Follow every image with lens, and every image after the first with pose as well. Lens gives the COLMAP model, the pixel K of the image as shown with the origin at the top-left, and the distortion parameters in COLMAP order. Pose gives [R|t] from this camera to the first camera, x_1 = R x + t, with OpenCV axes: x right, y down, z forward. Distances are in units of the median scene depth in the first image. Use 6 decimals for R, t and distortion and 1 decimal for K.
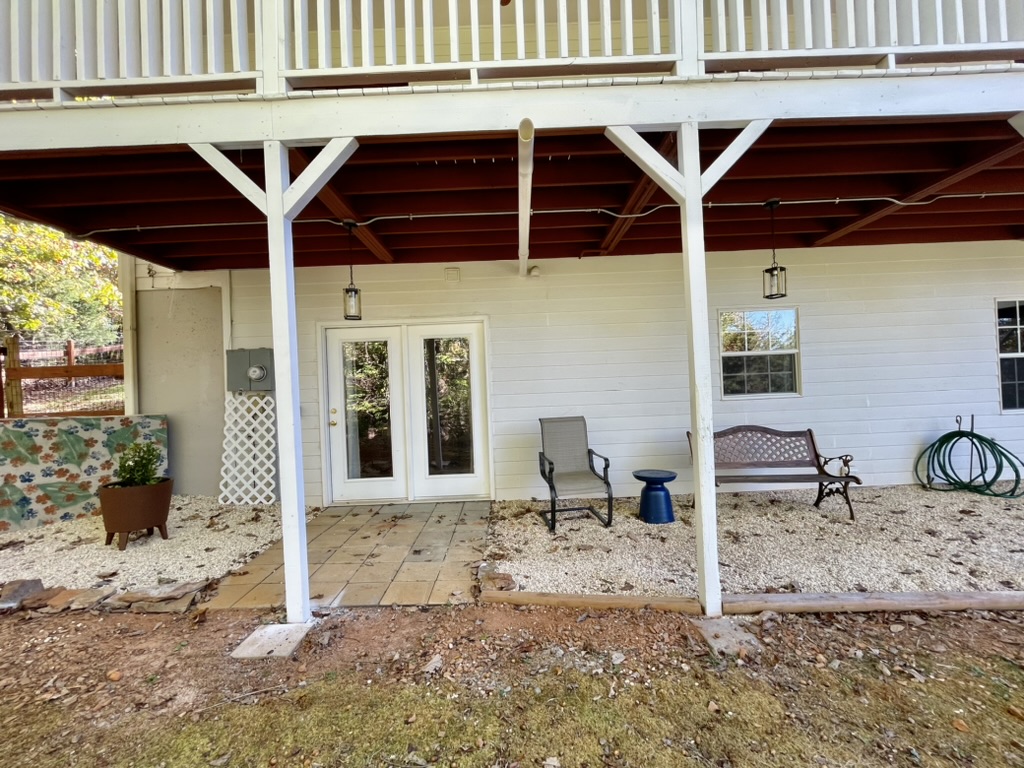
lens RADIAL K [[410.7, 0, 512.6], [0, 410.7, 387.1], [0, 0, 1]] dist [-0.002750, -0.000201]
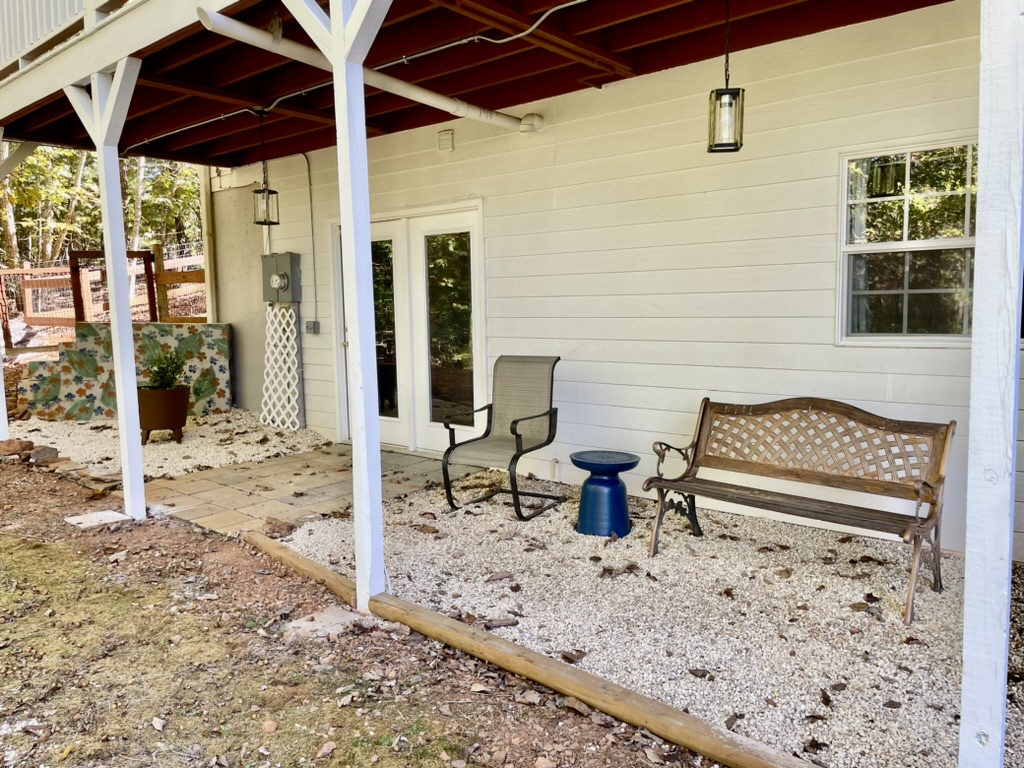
lens RADIAL K [[772.8, 0, 511.5], [0, 772.8, 382.6], [0, 0, 1]] dist [0.046206, -0.002374]
pose [[0.759208, 0.092924, -0.644180, 0.902884], [-0.010135, 0.991323, 0.131055, -0.046220], [0.650769, -0.092969, 0.753562, 0.050573]]
